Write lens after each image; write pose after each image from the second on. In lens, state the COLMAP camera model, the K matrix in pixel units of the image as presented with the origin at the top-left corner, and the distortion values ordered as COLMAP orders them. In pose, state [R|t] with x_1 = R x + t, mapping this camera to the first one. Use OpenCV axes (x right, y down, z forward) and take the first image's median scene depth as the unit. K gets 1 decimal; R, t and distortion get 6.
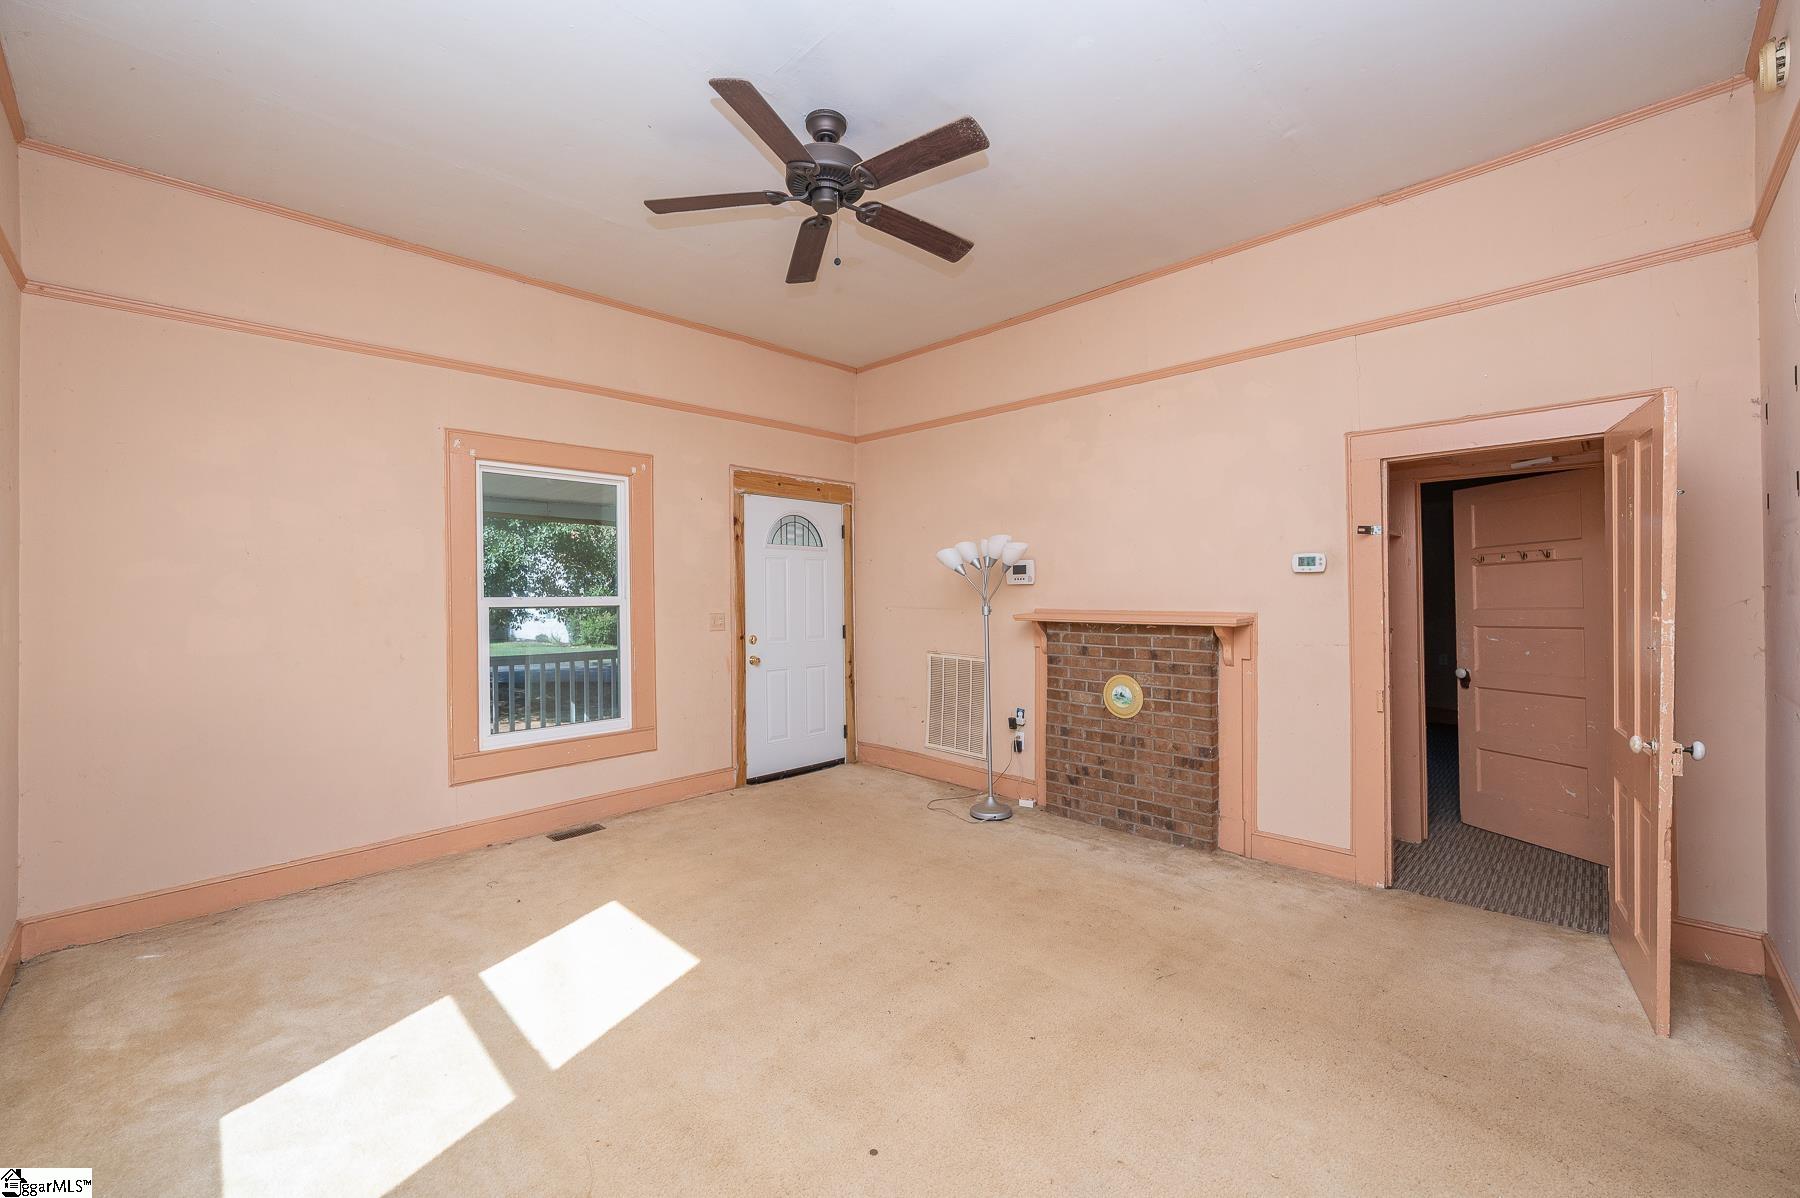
lens RADIAL K [[719.1, 0, 899.2], [0, 719.1, 599.4], [0, 0, 1]] dist [0.000476, 0.000087]
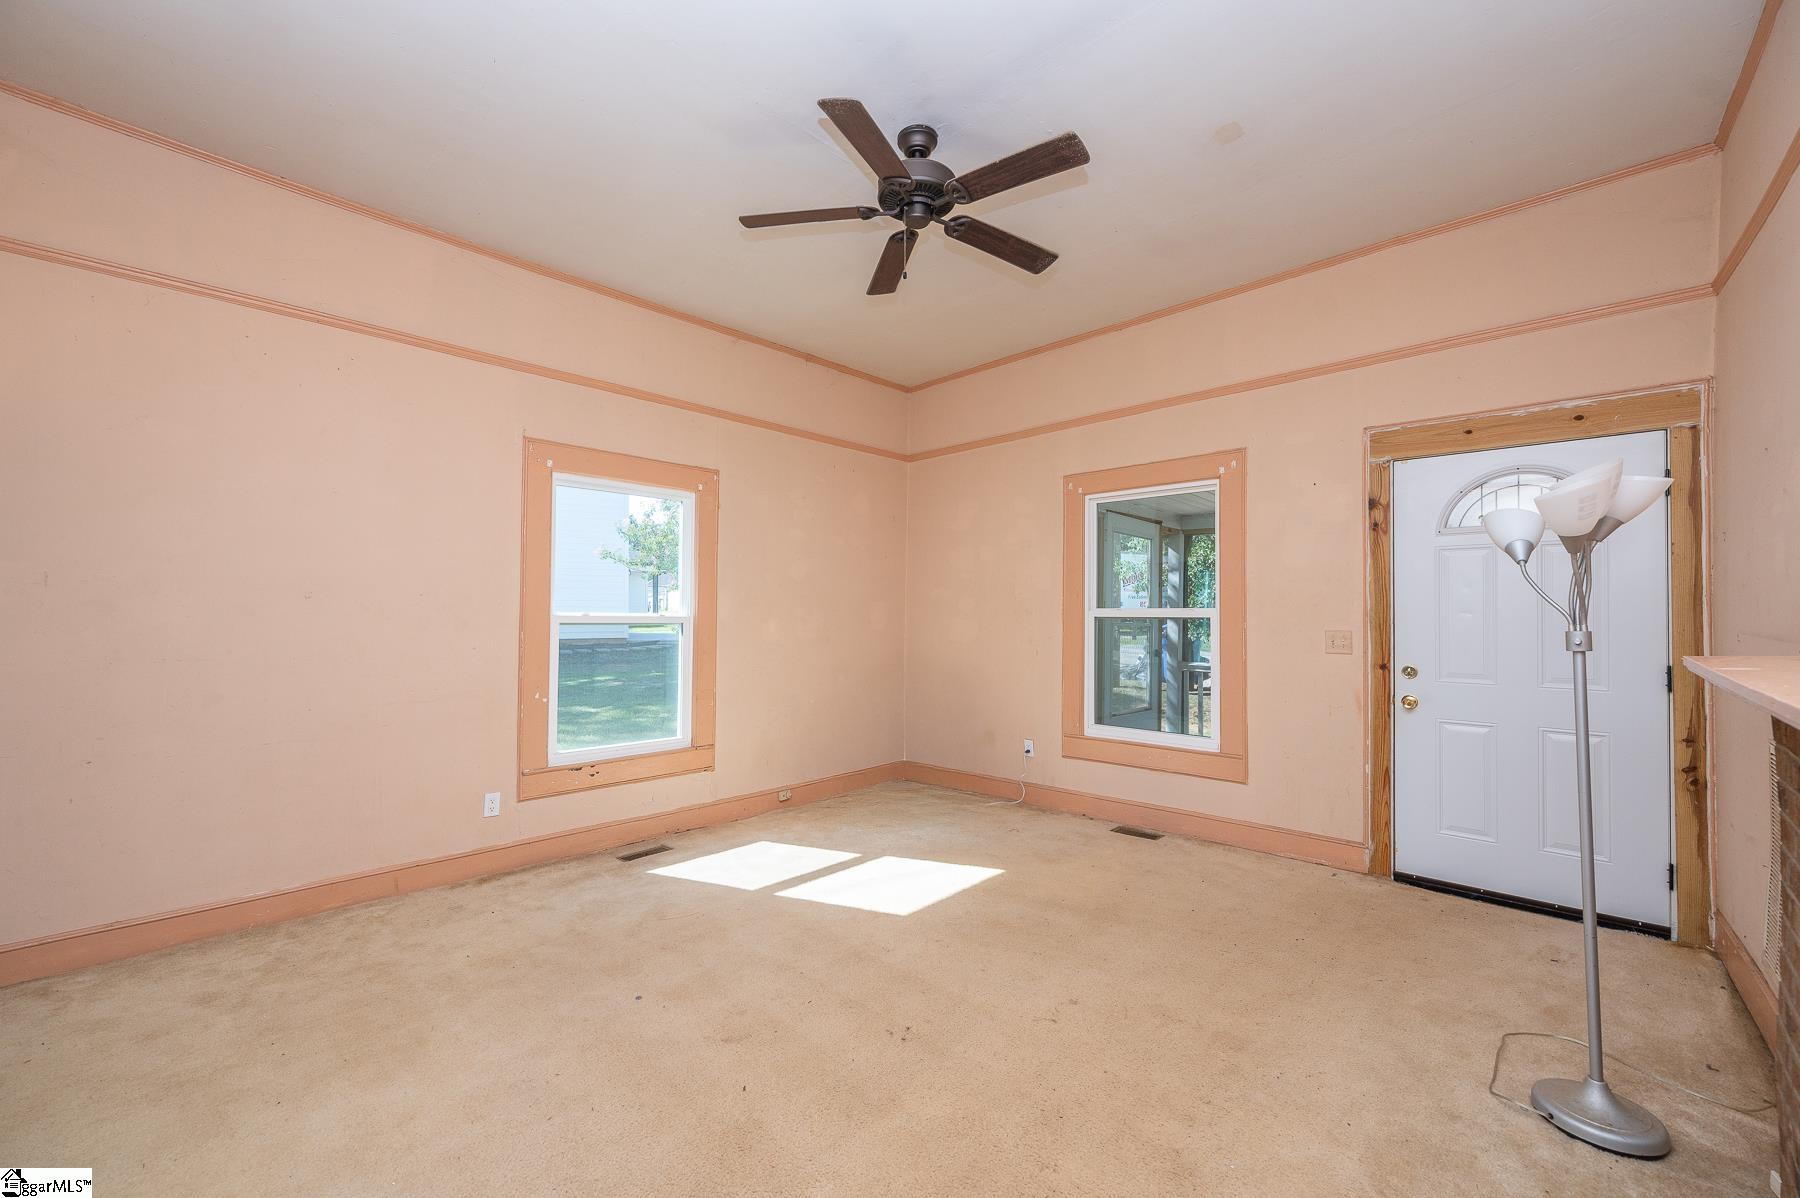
lens RADIAL K [[711.2, 0, 891.5], [0, 711.2, 604.2], [0, 0, 1]] dist [0.000833, 0.000203]
pose [[0.017063, -0.003868, -0.999847, 0.559923], [-0.006209, 0.999973, -0.003975, -0.003142], [0.999835, 0.006276, 0.017038, 0.596029]]
